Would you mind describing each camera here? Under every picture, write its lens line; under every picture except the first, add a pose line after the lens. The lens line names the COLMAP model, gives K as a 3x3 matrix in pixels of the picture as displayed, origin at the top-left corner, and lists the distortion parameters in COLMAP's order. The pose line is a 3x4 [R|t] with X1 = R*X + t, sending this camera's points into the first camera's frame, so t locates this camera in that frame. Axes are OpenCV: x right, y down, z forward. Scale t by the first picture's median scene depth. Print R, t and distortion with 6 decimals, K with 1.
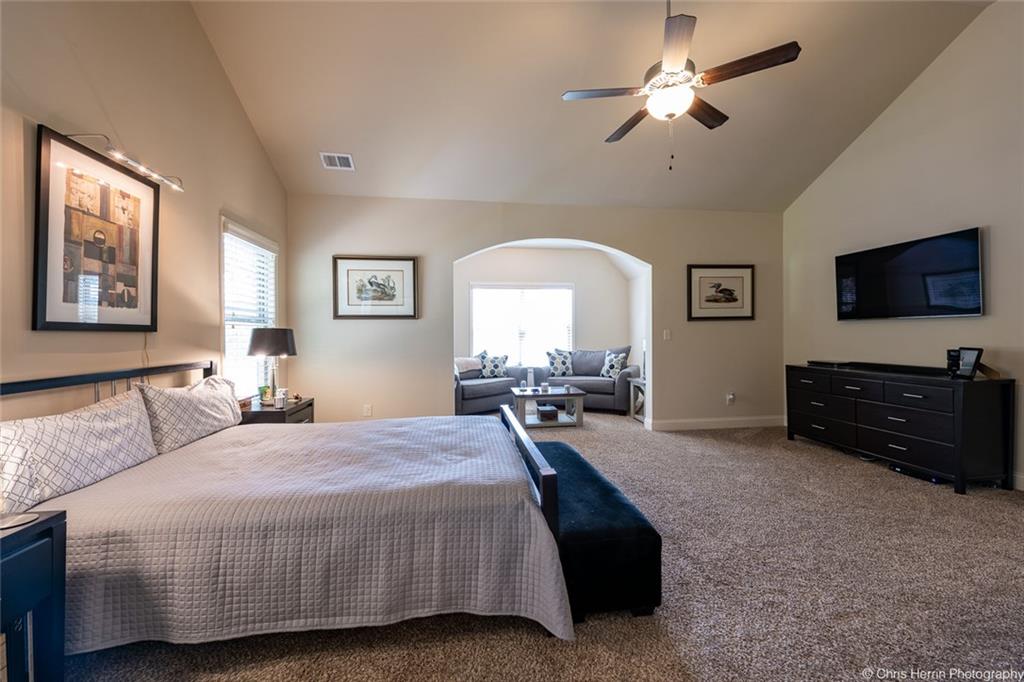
lens RADIAL K [[406.1, 0, 513.6], [0, 406.1, 333.3], [0, 0, 1]] dist [-0.001143, -0.000093]
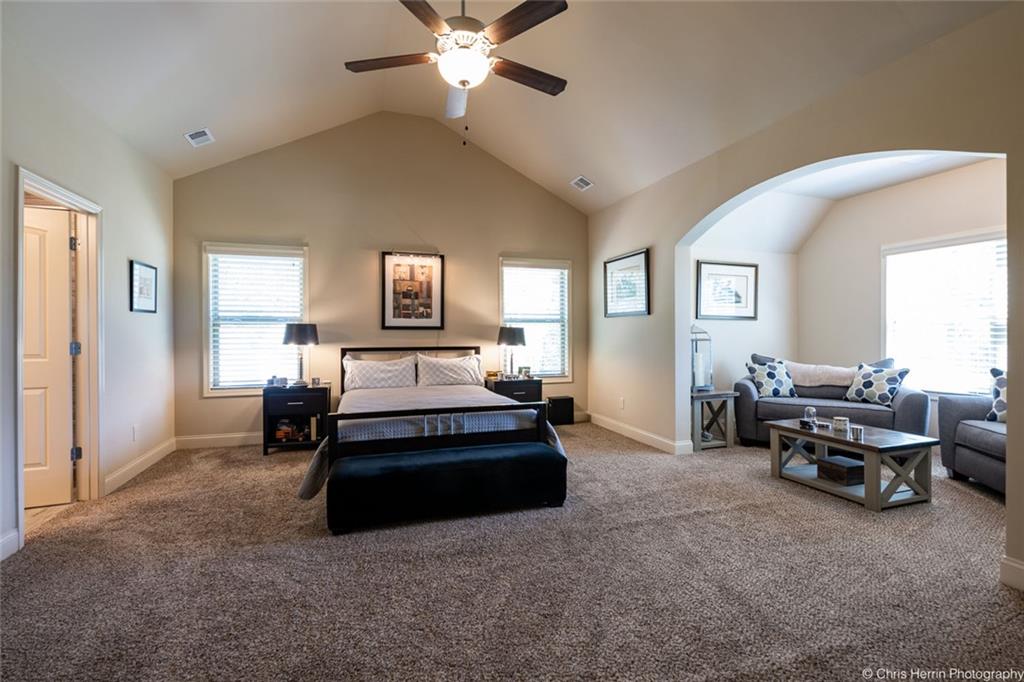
lens RADIAL K [[450.2, 0, 512.9], [0, 450.2, 336.4], [0, 0, 1]] dist [-0.000542, -0.000122]
pose [[0.174544, 0.014739, -0.984539, 1.438571], [0.002380, 0.999879, 0.015391, -0.003534], [0.984647, -0.005030, 0.174487, 1.010368]]
